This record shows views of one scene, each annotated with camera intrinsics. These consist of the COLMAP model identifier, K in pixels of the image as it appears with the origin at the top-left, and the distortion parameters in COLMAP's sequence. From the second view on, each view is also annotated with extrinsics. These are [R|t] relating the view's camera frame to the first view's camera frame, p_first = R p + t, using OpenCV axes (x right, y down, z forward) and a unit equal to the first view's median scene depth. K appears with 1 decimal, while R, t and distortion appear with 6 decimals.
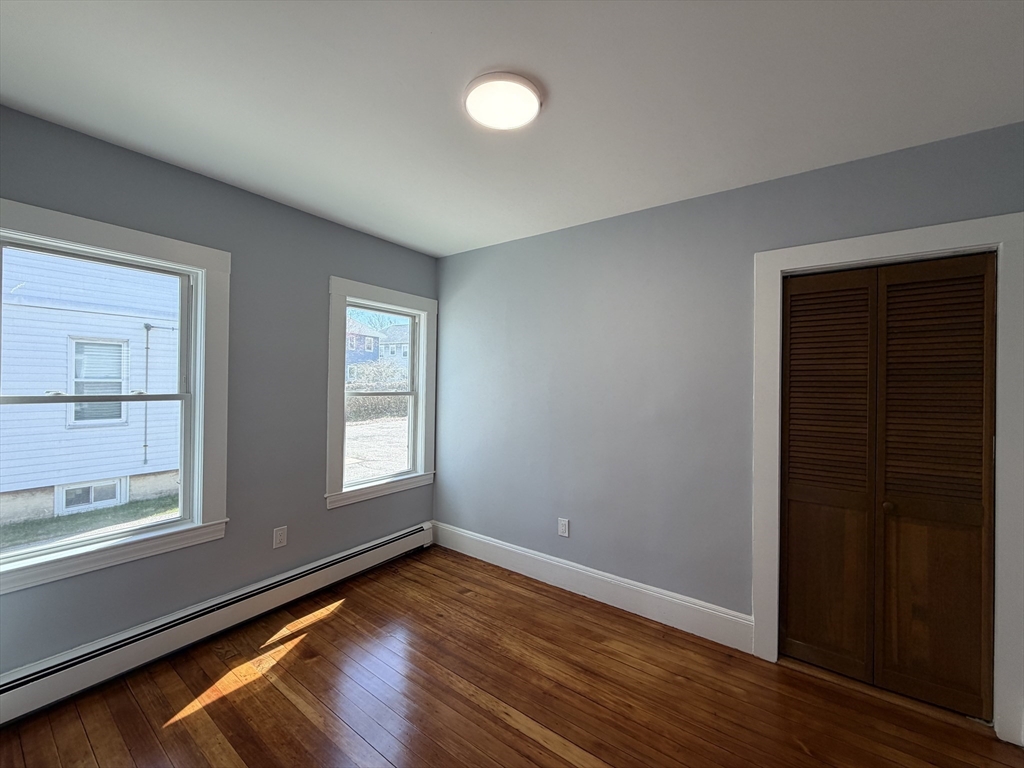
lens RADIAL K [[514.1, 0, 512.0], [0, 514.1, 384.0], [0, 0, 1]] dist [0.040146, -0.000100]
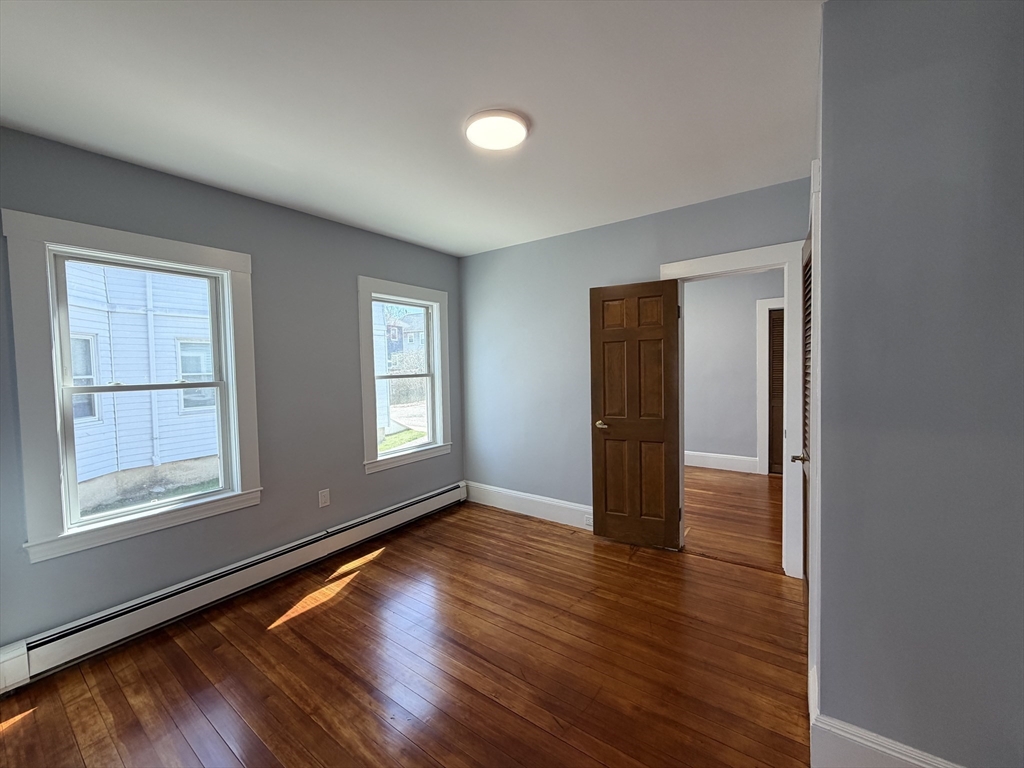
lens RADIAL K [[405.9, 0, 508.4], [0, 405.9, 382.9], [0, 0, 1]] dist [-0.000348, 0.000109]
pose [[0.994748, -0.023137, -0.099701, 0.068877], [0.027581, 0.998676, 0.043430, 0.000795], [0.098564, -0.045951, 0.994069, 0.121854]]
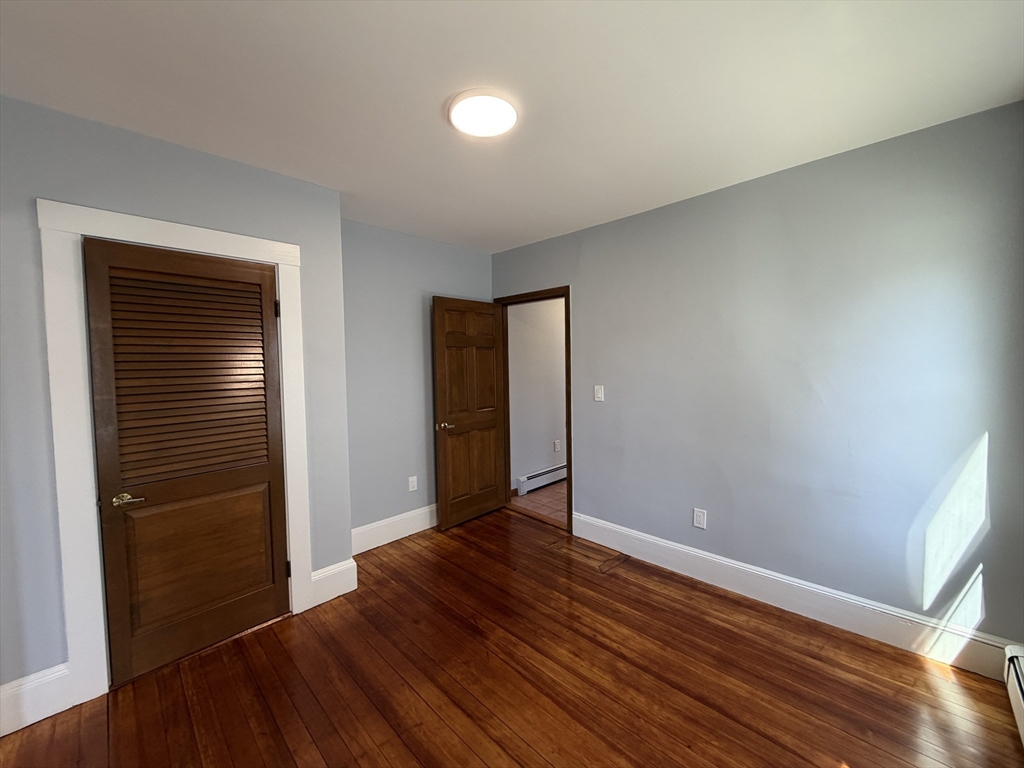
lens RADIAL K [[405.9, 0, 508.4], [0, 405.9, 382.9], [0, 0, 1]] dist [-0.000348, 0.000109]
pose [[-0.967337, -0.002055, 0.253485, -0.276339], [0.010170, 0.998847, 0.046911, -0.017668], [-0.253289, 0.047957, -0.966201, 1.783676]]
